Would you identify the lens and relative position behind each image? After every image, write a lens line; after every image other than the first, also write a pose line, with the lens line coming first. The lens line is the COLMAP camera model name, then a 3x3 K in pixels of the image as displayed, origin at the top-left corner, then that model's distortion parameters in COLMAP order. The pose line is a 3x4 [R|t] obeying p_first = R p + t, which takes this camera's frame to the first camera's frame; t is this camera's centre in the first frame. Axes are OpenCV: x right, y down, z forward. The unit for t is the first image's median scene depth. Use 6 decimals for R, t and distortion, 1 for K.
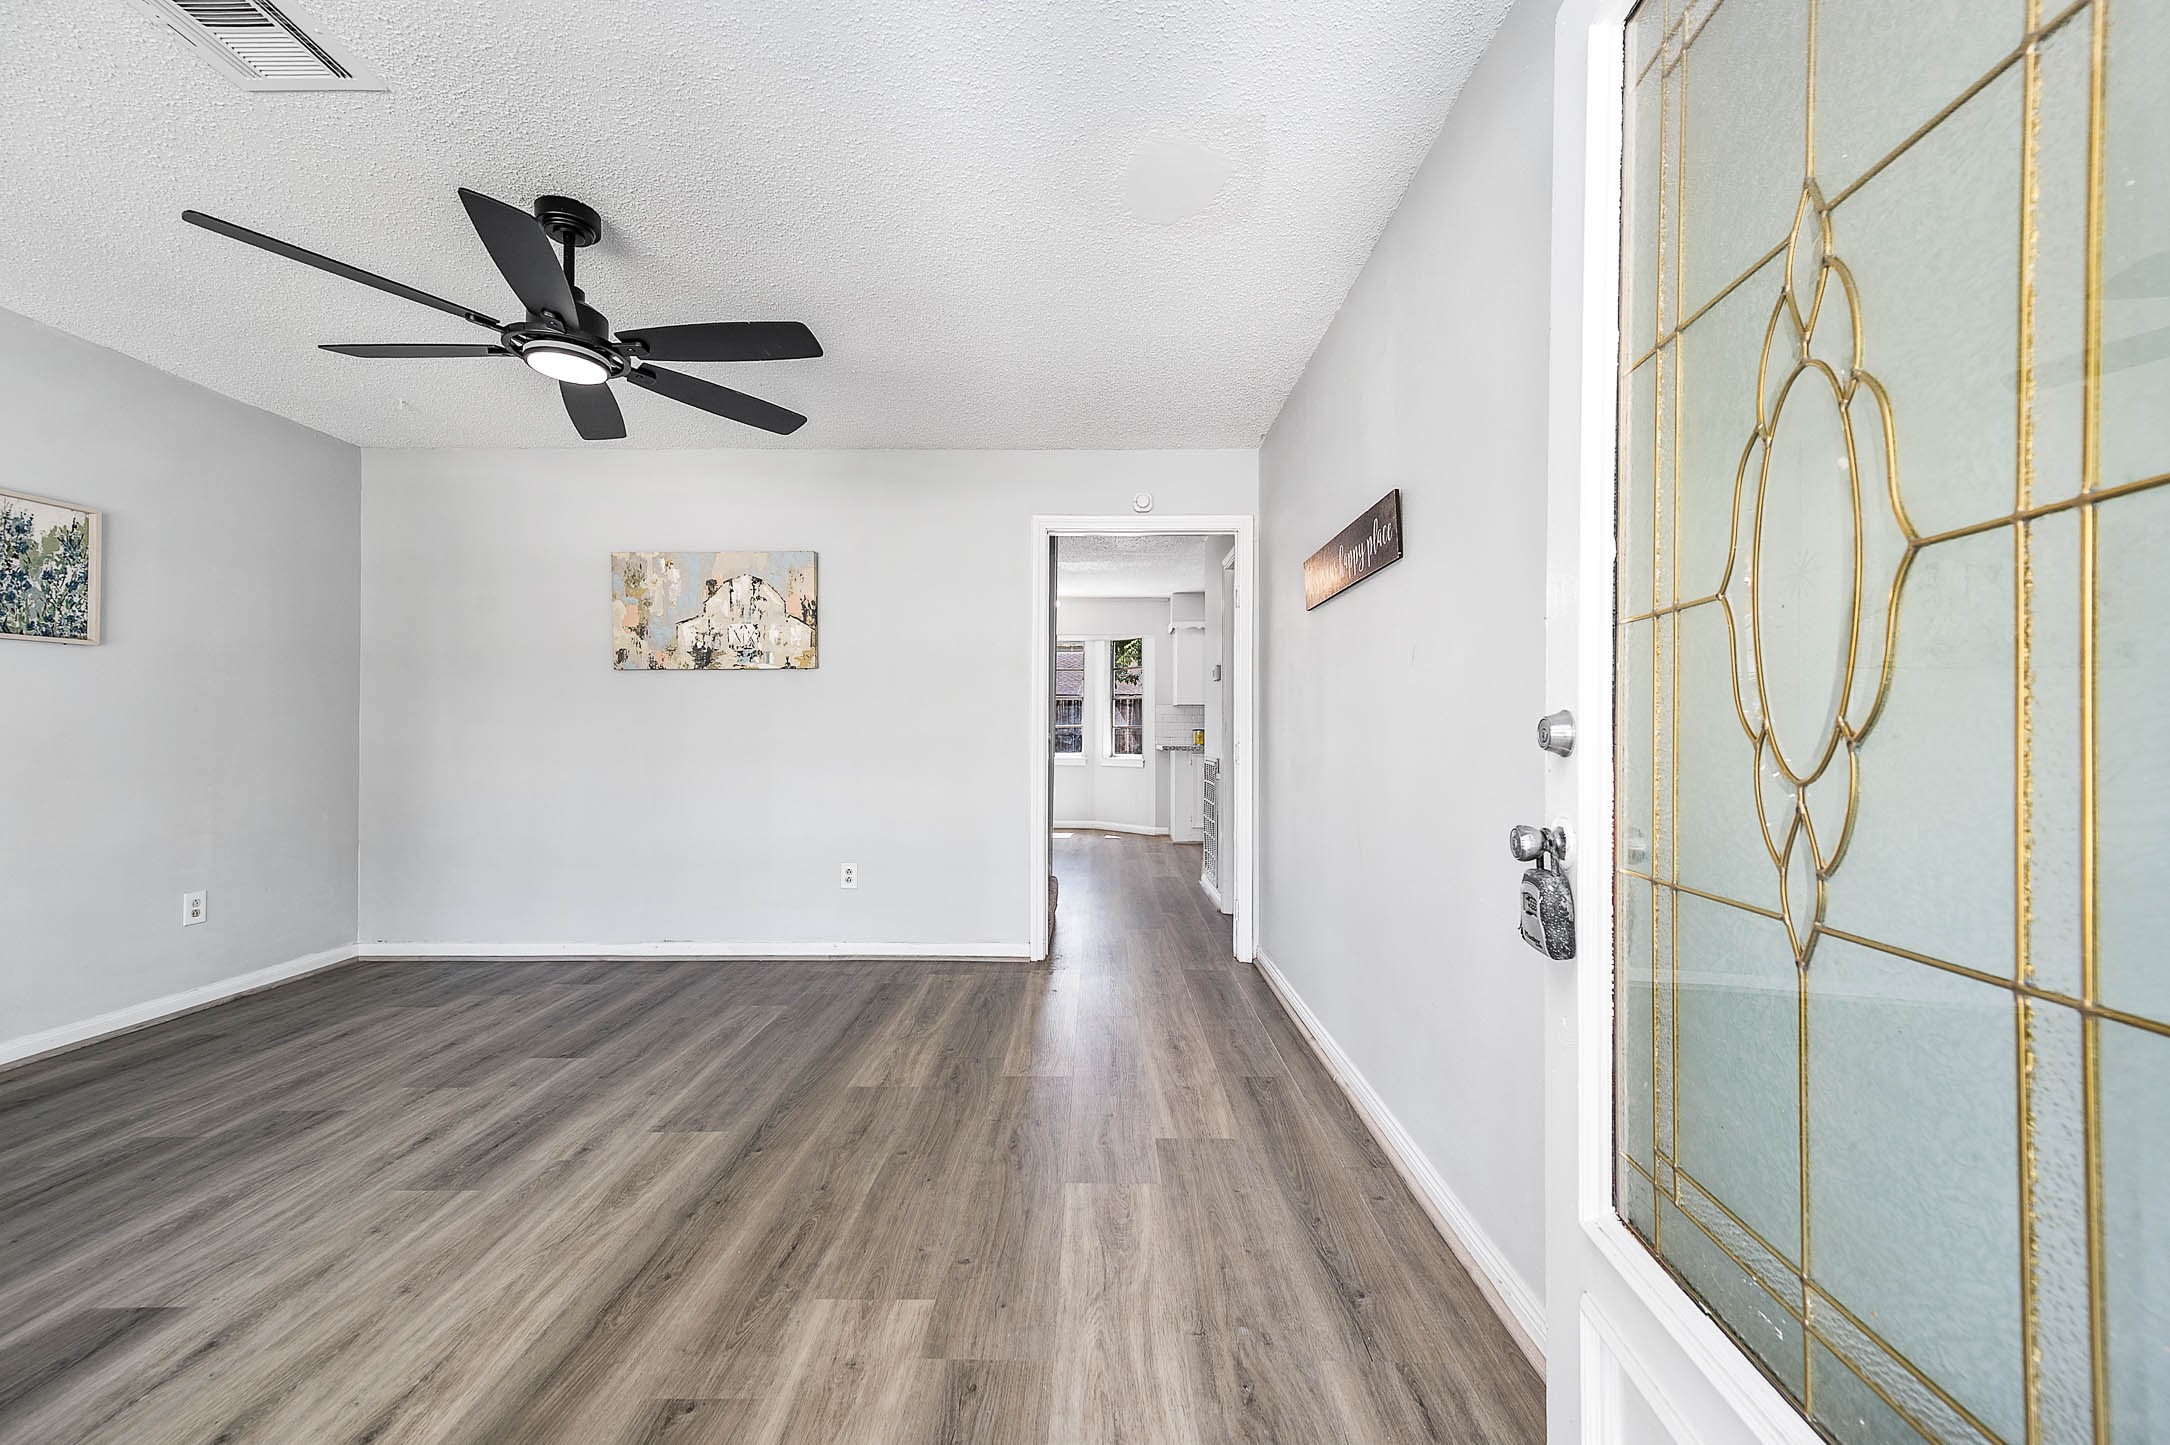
lens RADIAL K [[851.0, 0, 1088.4], [0, 851.0, 723.4], [0, 0, 1]] dist [0.012953, 0.000485]
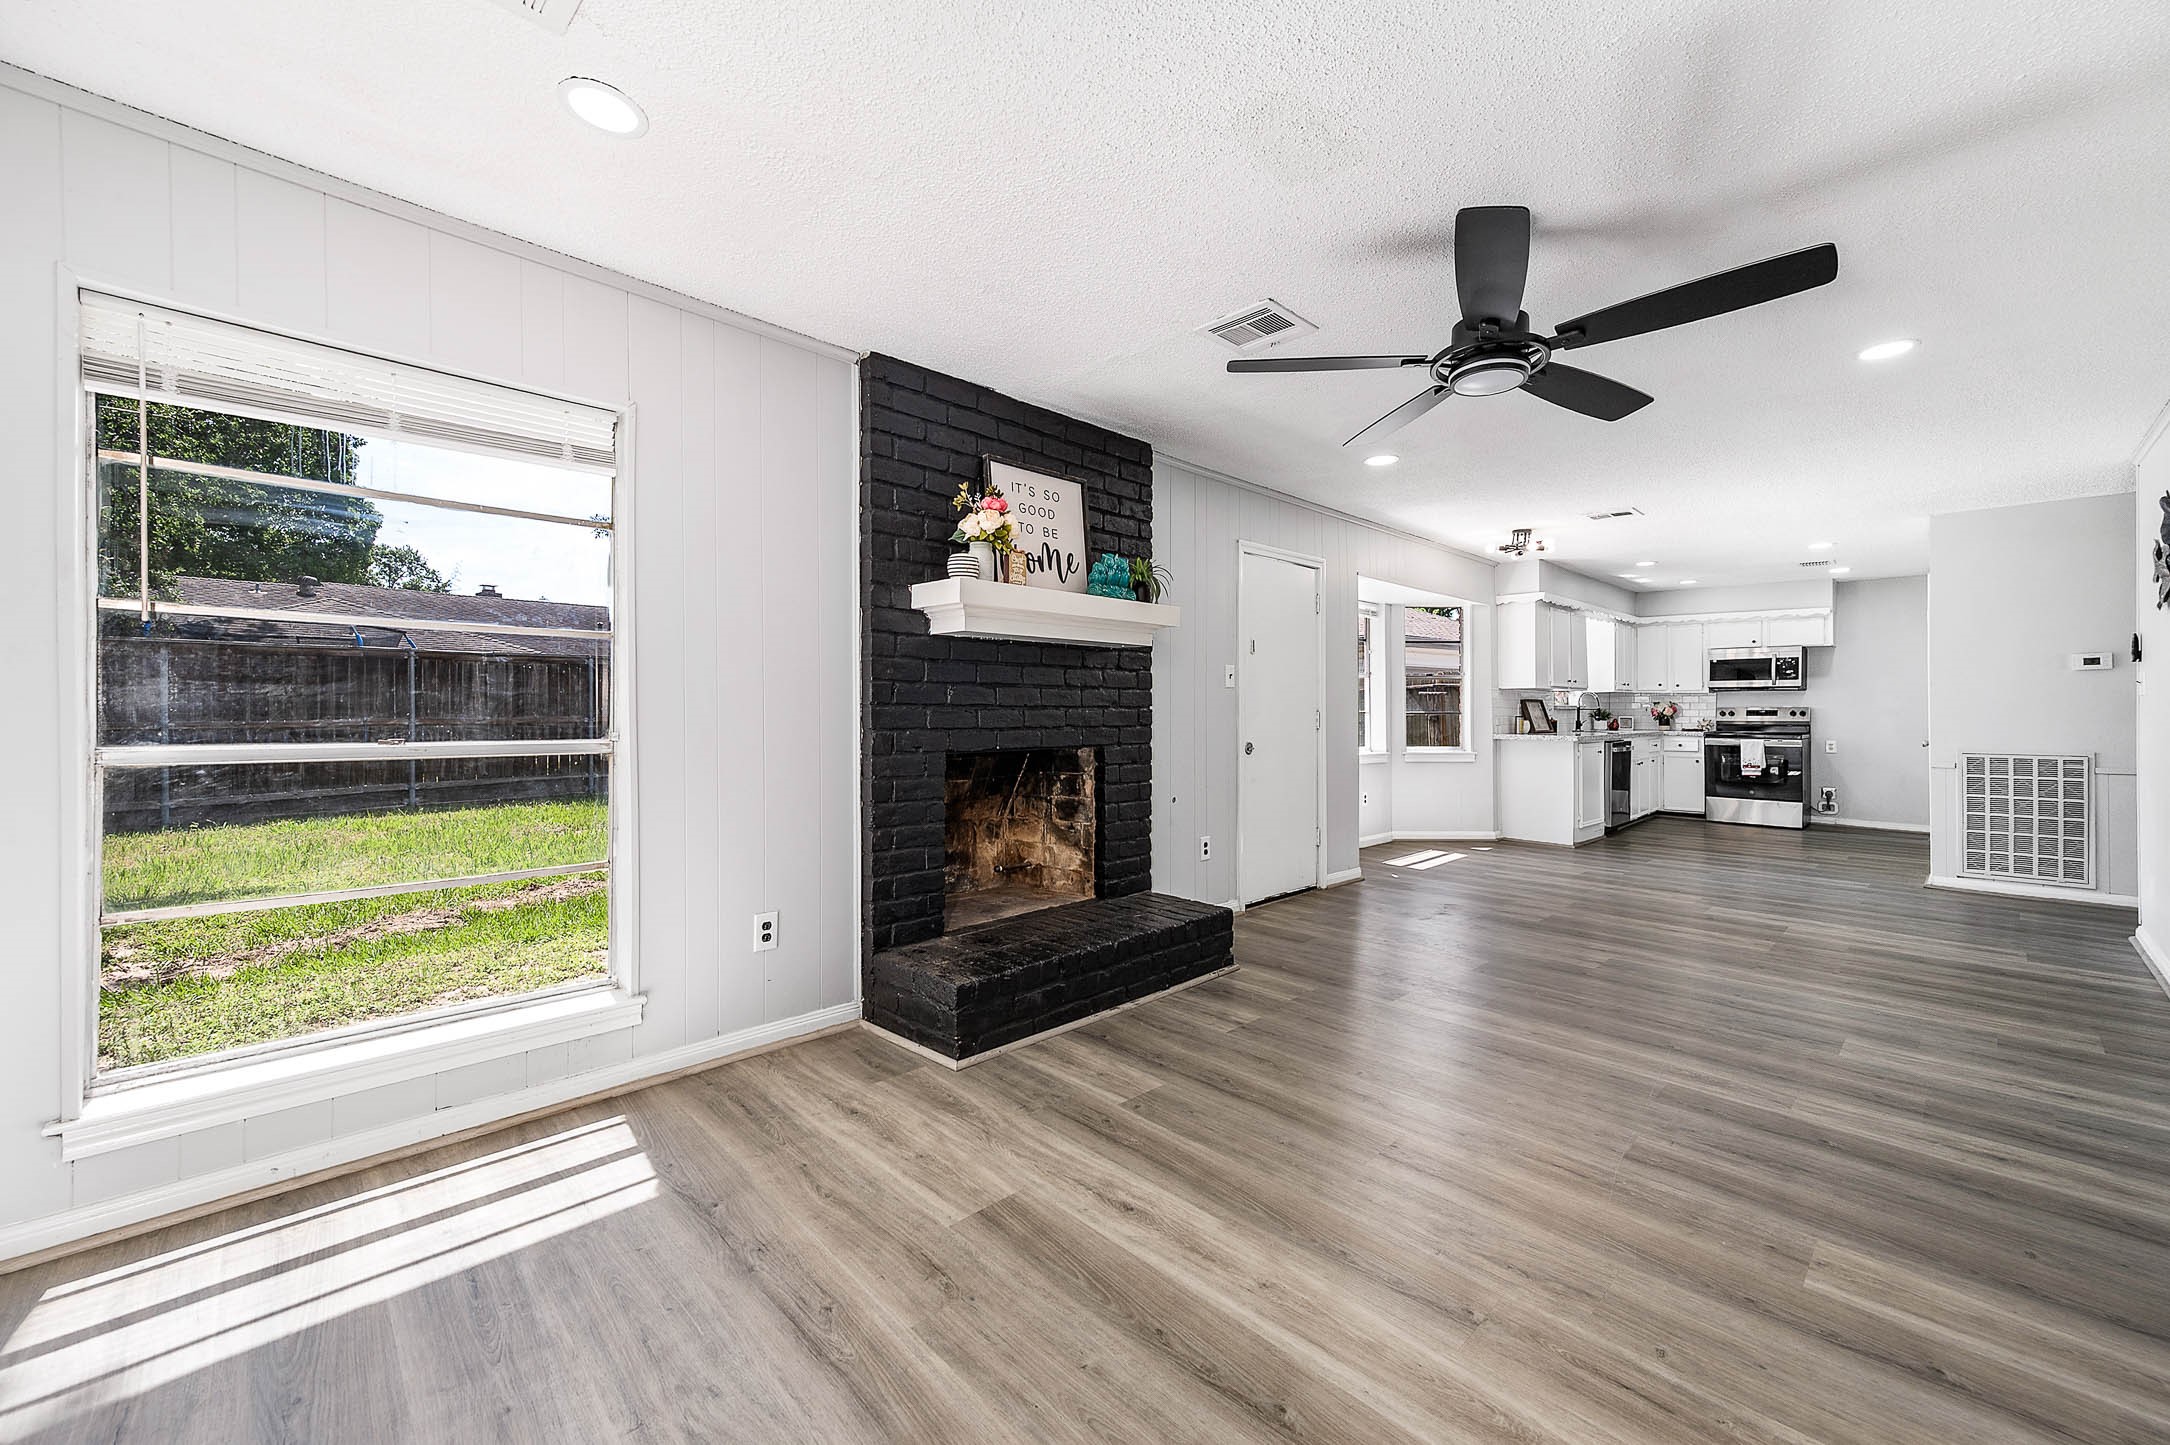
lens RADIAL K [[851.0, 0, 1081.6], [0, 851.0, 711.8], [0, 0, 1]] dist [0.012953, 0.000485]
pose [[0.712920, 0.004964, 0.701228, -0.295746], [-0.004956, 0.999986, -0.002040, 0.002124], [-0.701228, -0.002021, 0.712935, 0.243437]]
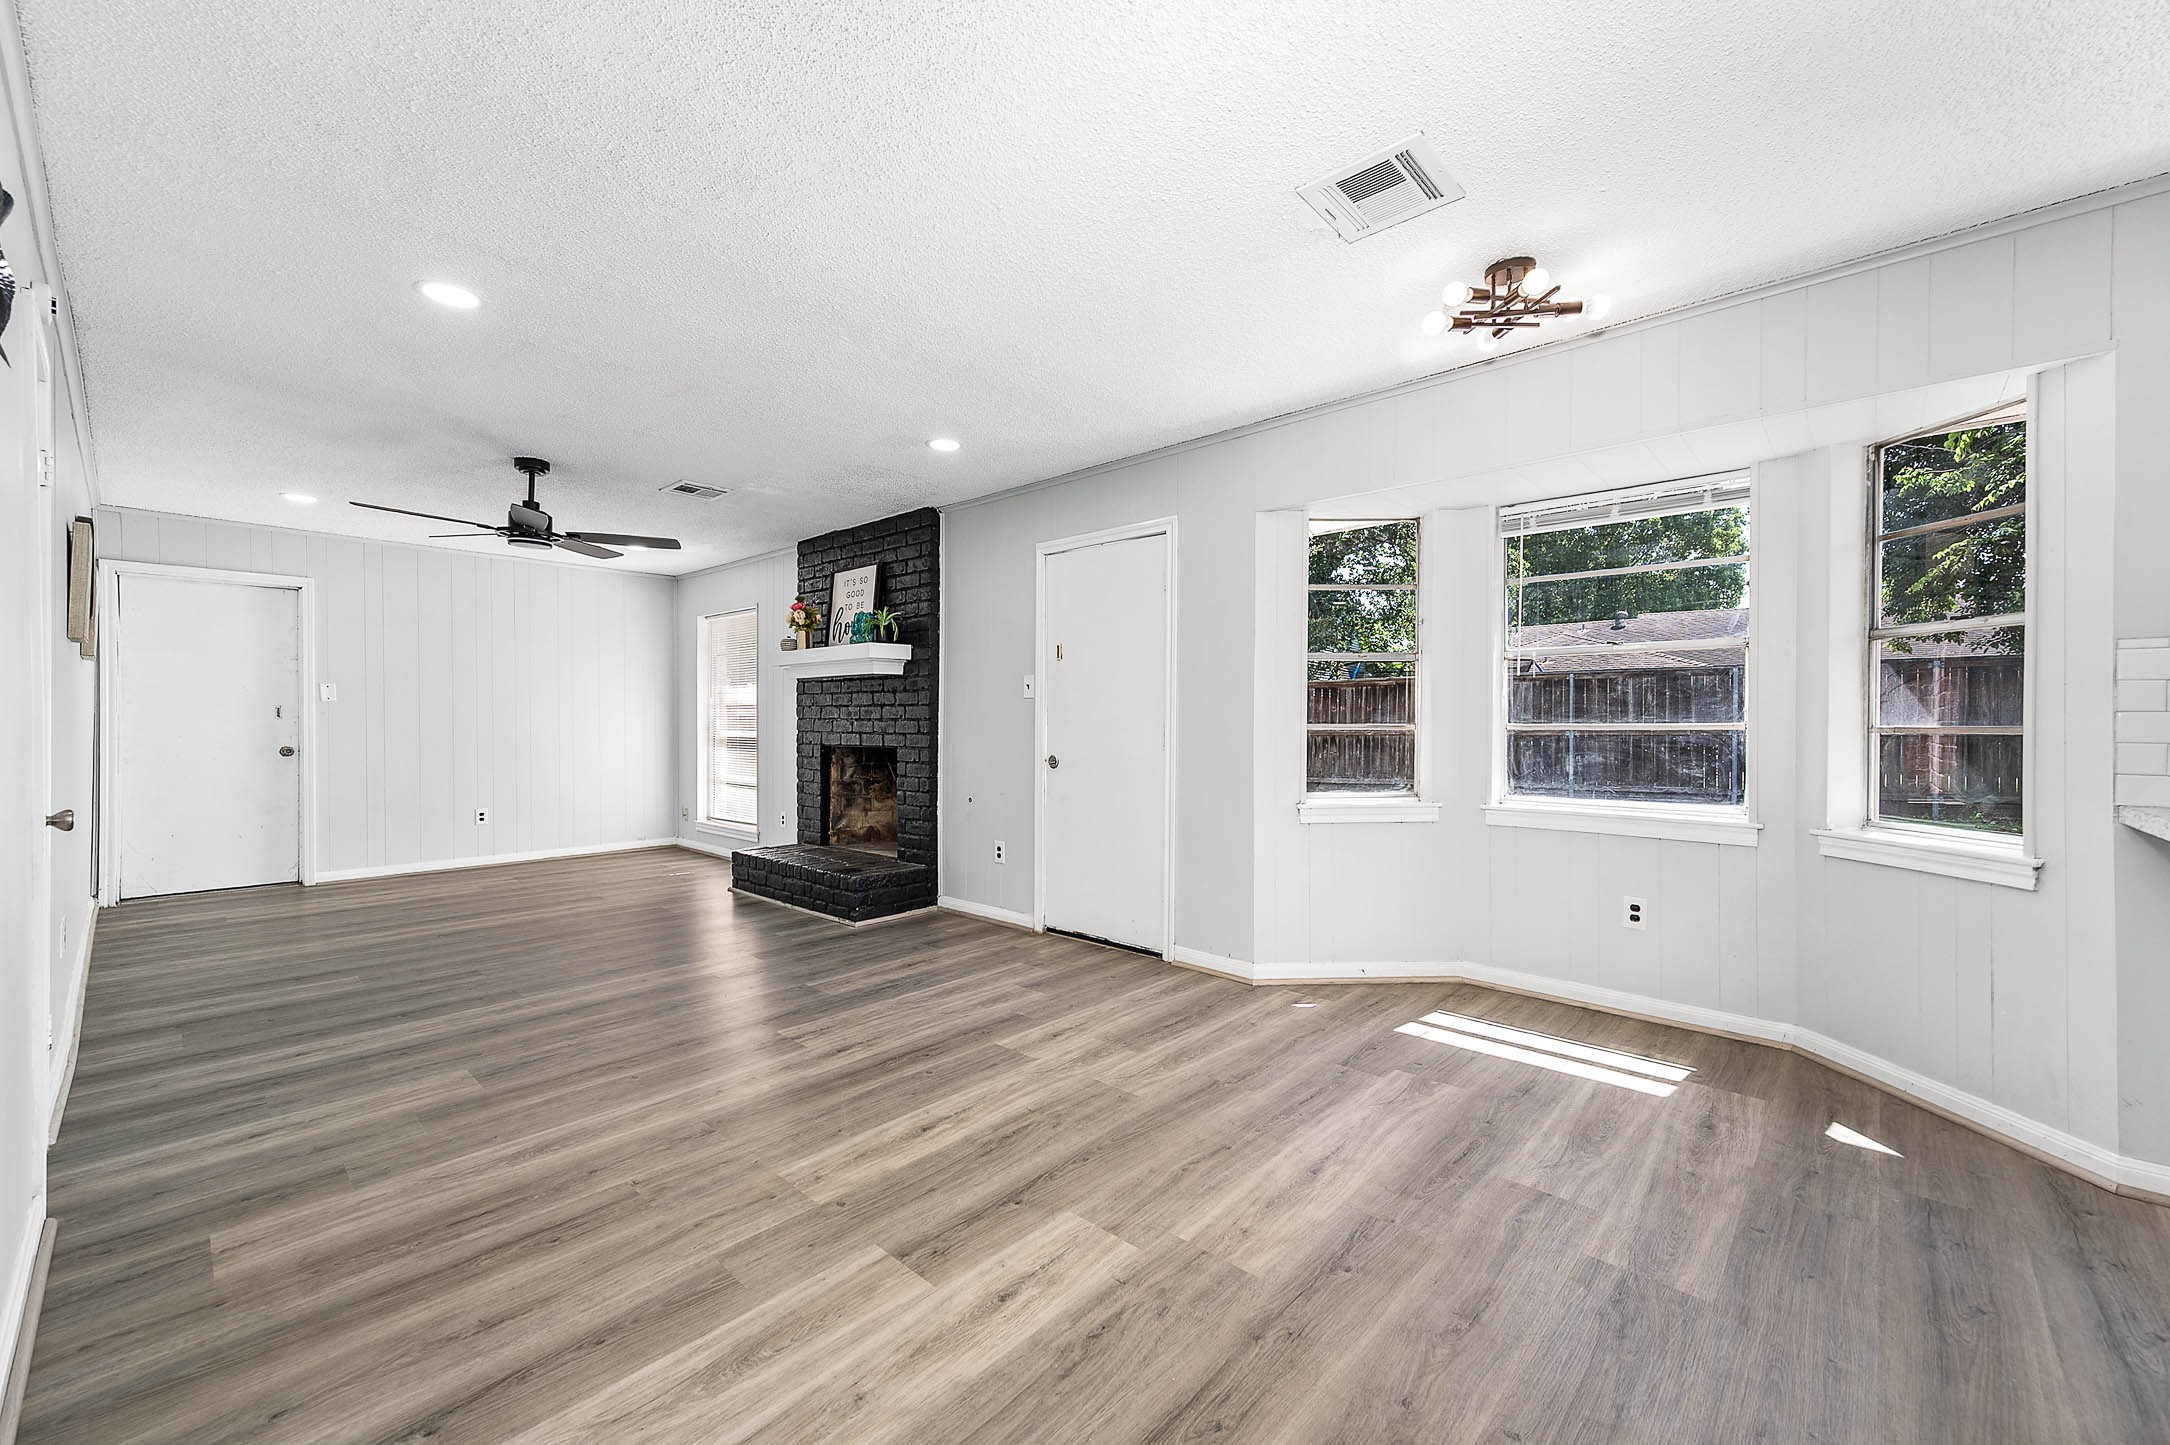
lens RADIAL K [[851.0, 0, 1082.2], [0, 851.0, 724.0], [0, 0, 1]] dist [0.012953, 0.000485]
pose [[0.742653, 0.008291, -0.669625, 0.009368], [-0.006835, 0.999965, 0.004800, 0.000860], [0.669642, 0.001012, 0.742684, 0.223677]]
